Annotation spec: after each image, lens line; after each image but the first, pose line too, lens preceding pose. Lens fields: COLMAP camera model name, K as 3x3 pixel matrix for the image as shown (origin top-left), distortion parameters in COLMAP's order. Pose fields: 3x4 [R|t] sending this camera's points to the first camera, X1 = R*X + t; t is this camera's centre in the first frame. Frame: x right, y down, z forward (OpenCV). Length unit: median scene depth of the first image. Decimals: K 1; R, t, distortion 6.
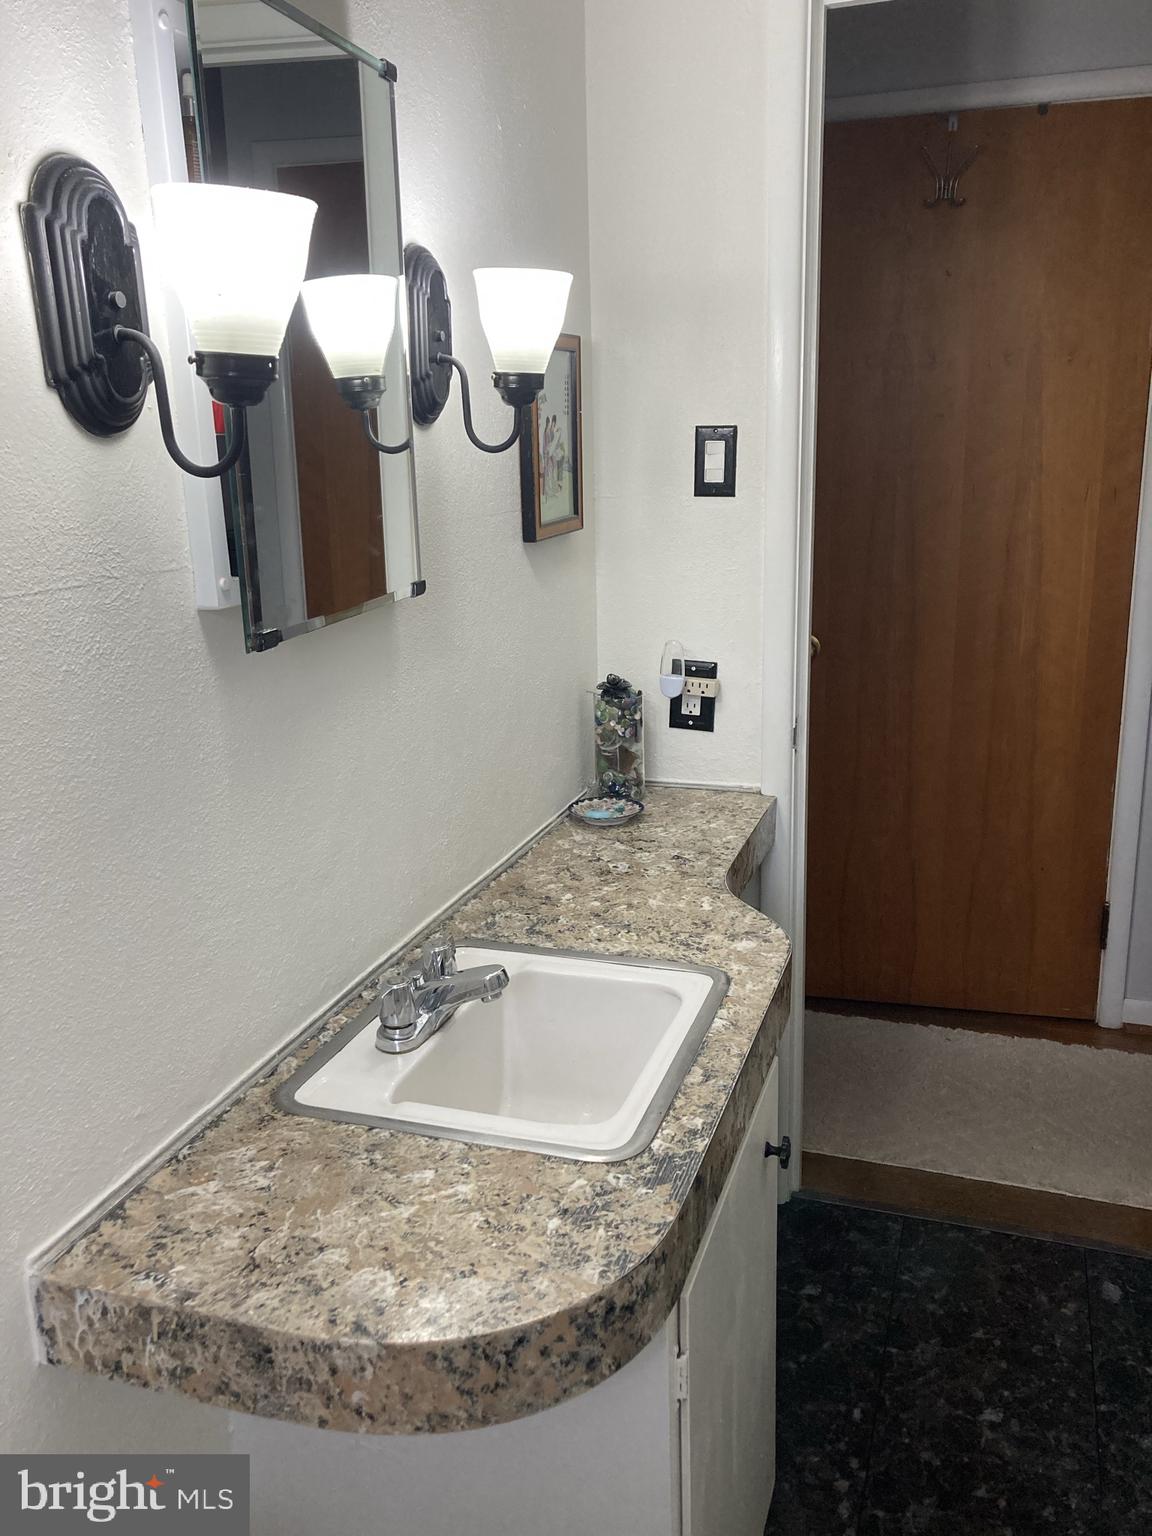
lens RADIAL K [[1265.8, 0, 574.1], [0, 1265.8, 769.6], [0, 0, 1]] dist [0.014383, 0.005829]
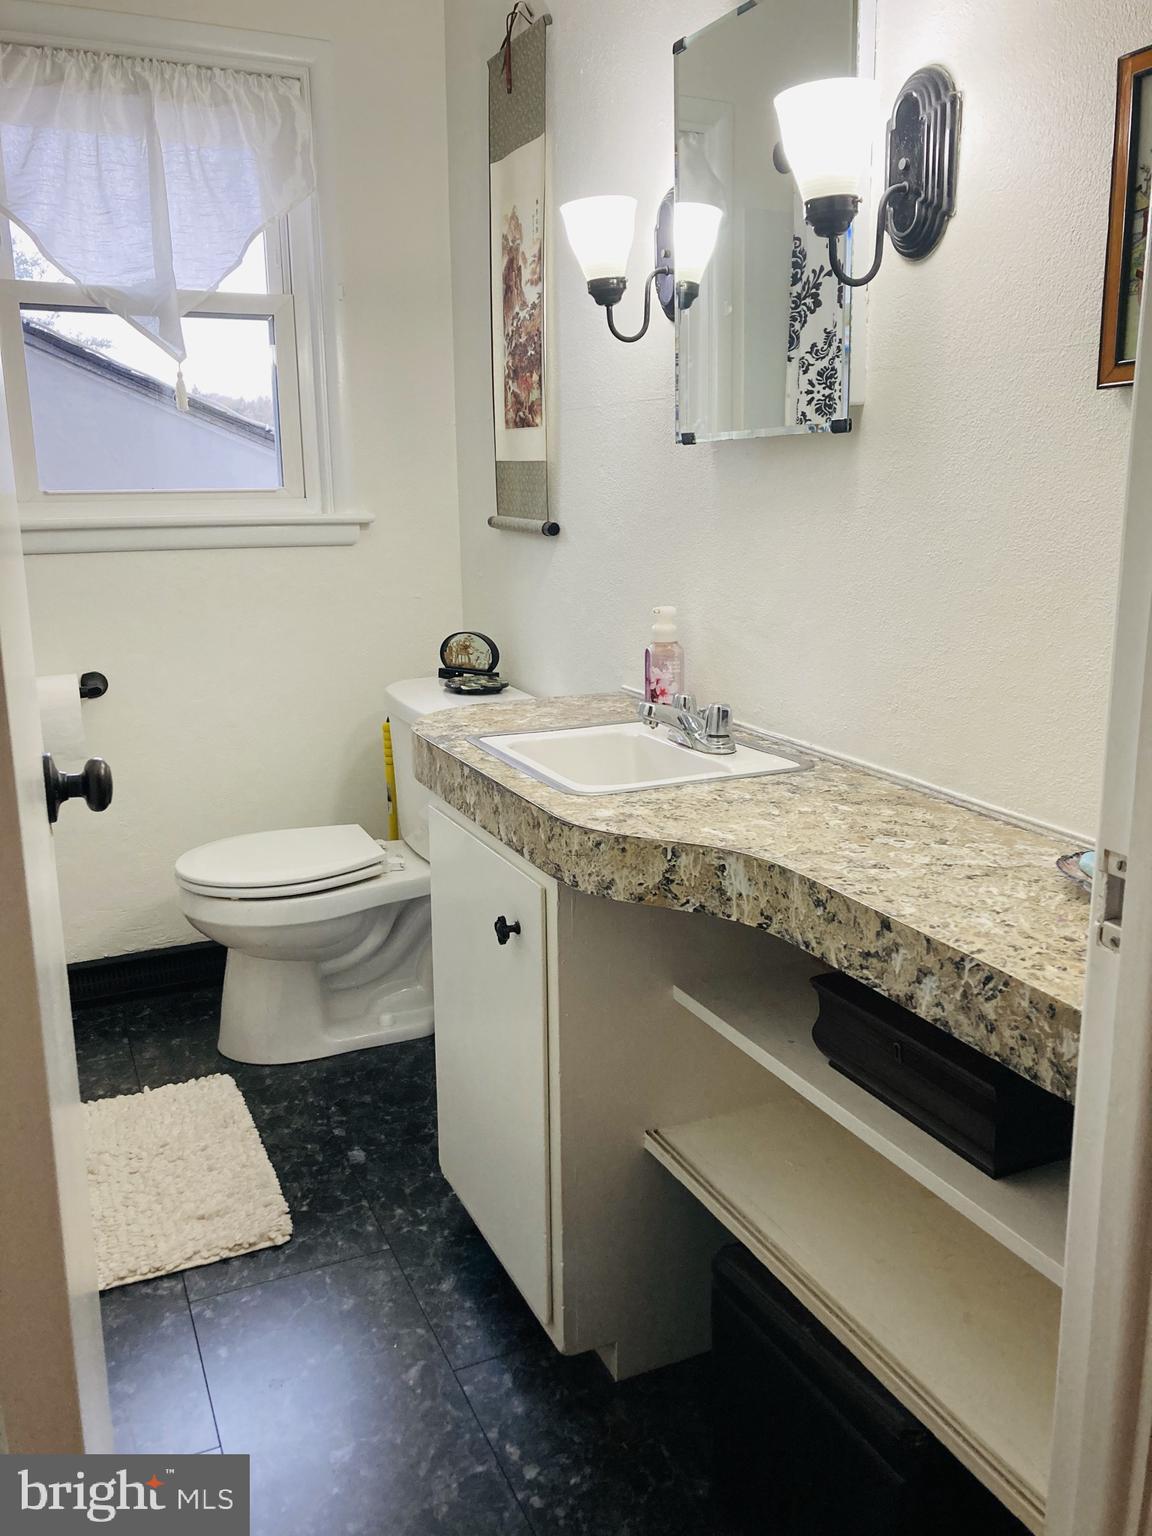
lens RADIAL K [[1265.8, 0, 574.2], [0, 1265.8, 764.9], [0, 0, 1]] dist [0.014383, 0.005829]
pose [[-0.728710, 0.189833, -0.657986, 0.654966], [-0.145439, 0.895995, 0.419572, -0.247080], [0.669201, 0.401443, -0.625311, 1.329825]]
